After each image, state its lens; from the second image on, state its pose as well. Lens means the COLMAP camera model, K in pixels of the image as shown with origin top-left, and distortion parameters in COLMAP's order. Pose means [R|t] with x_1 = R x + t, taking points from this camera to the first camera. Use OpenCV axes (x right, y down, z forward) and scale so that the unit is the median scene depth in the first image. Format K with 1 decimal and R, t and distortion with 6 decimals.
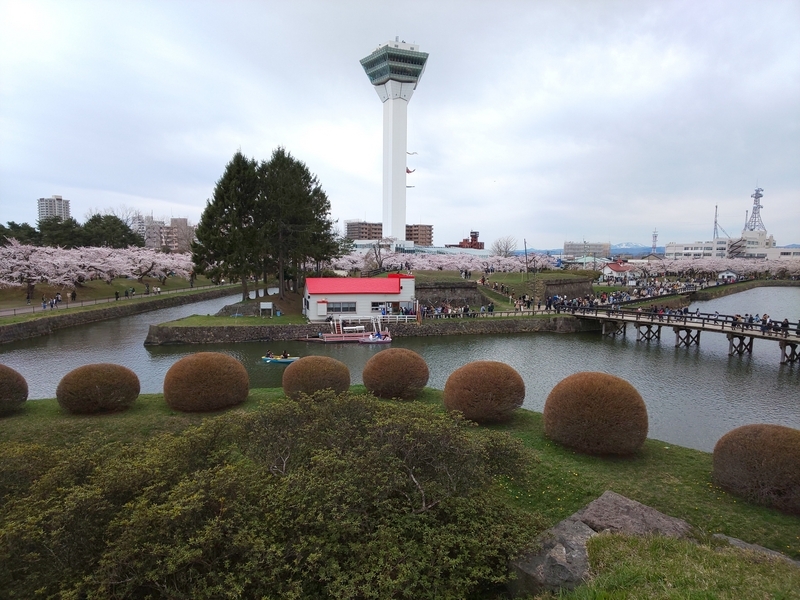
lens RADIAL K [[508.0, 0, 399.5], [0, 508.0, 320.0], [0, 0, 1]] dist [0.008180, -0.021146]
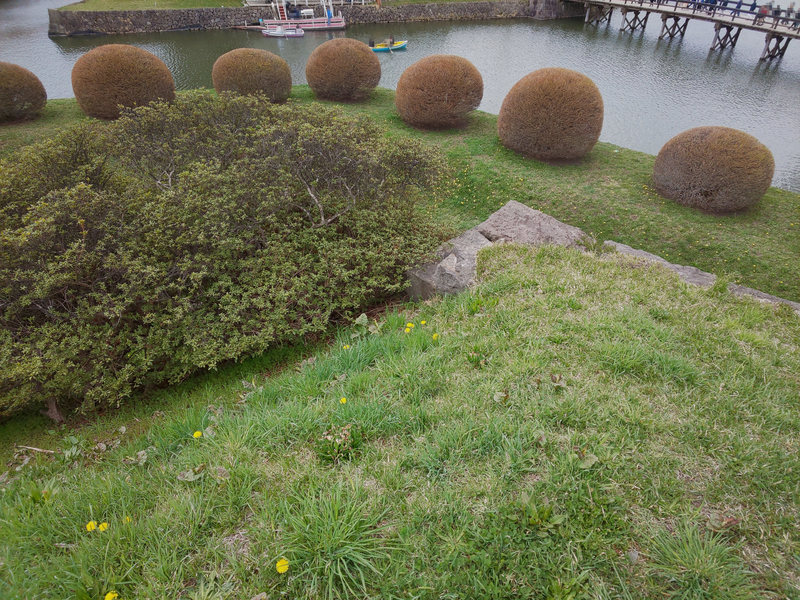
lens RADIAL K [[508.0, 0, 399.5], [0, 508.0, 320.0], [0, 0, 1]] dist [0.008180, -0.021146]
pose [[0.996577, -0.040075, 0.072301, 0.126136], [-0.004495, 0.847063, 0.531473, 0.016567], [-0.082542, -0.529979, 0.843984, 0.087275]]
